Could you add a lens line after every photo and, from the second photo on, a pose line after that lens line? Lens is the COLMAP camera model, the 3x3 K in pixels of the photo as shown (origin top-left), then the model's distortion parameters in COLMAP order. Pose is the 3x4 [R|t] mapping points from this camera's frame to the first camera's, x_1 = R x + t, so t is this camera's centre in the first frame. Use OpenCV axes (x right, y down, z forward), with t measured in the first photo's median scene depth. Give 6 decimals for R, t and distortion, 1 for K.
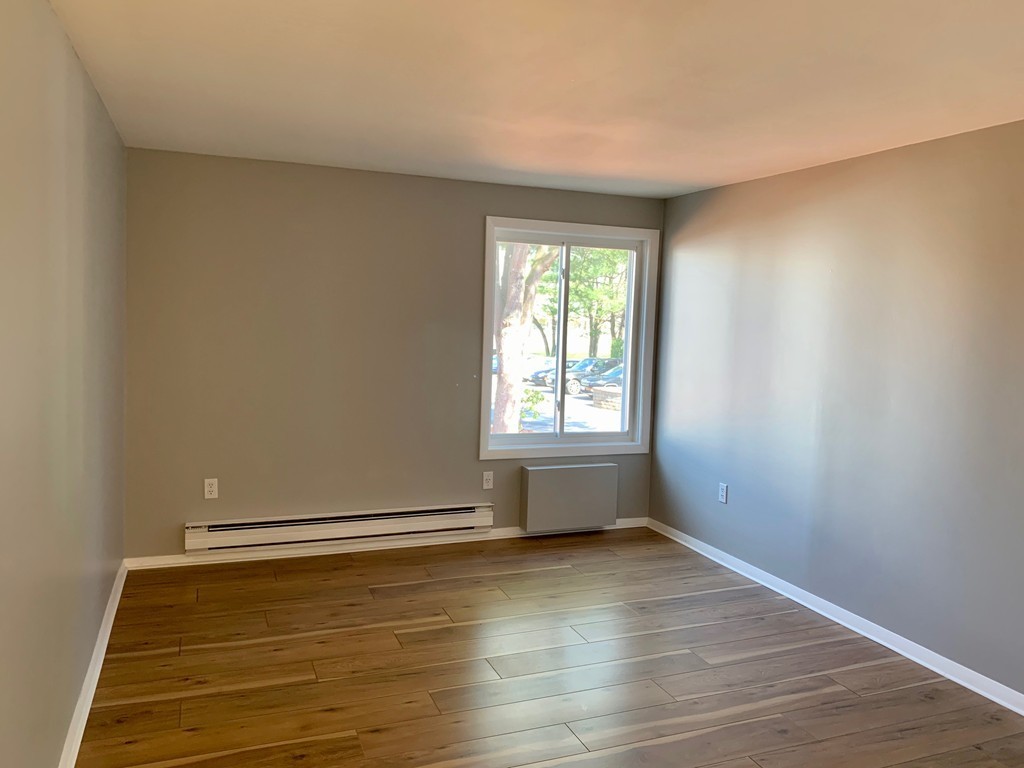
lens RADIAL K [[788.1, 0, 512.0], [0, 788.1, 384.0], [0, 0, 1]] dist [0.008108, -0.001805]
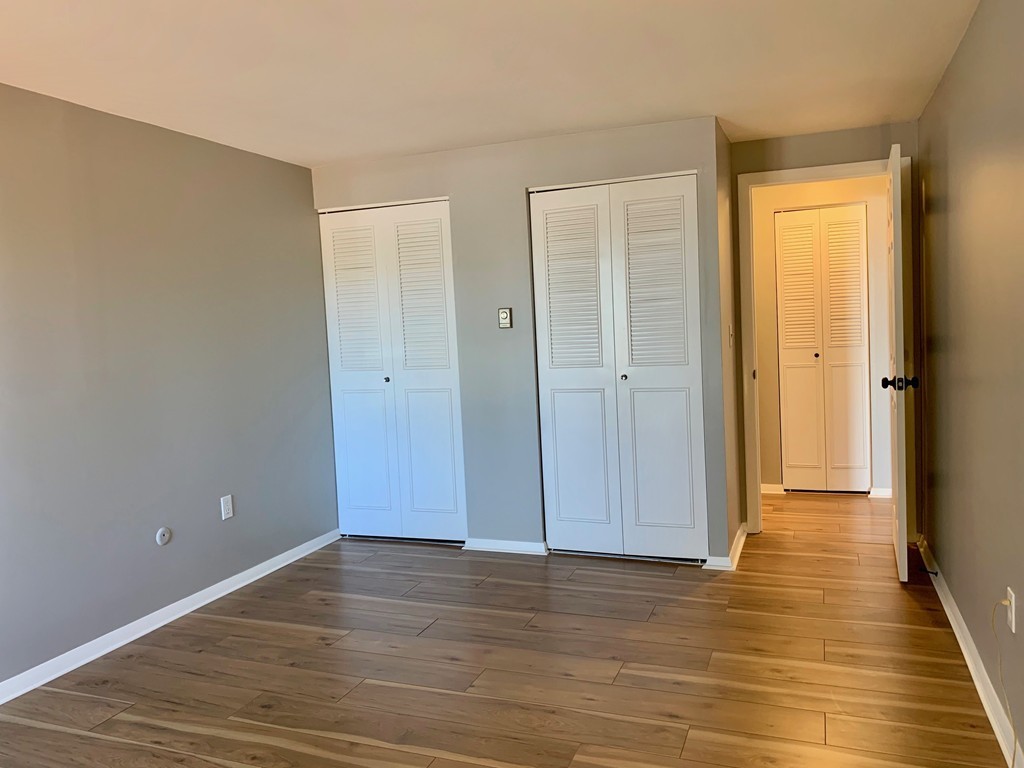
lens RADIAL K [[788.1, 0, 512.0], [0, 788.1, 384.0], [0, 0, 1]] dist [0.008108, -0.001805]
pose [[-0.731954, -0.067045, 0.678048, -0.479533], [0.069949, 0.982495, 0.172659, -0.102112], [-0.677754, 0.173807, -0.714451, 1.276584]]
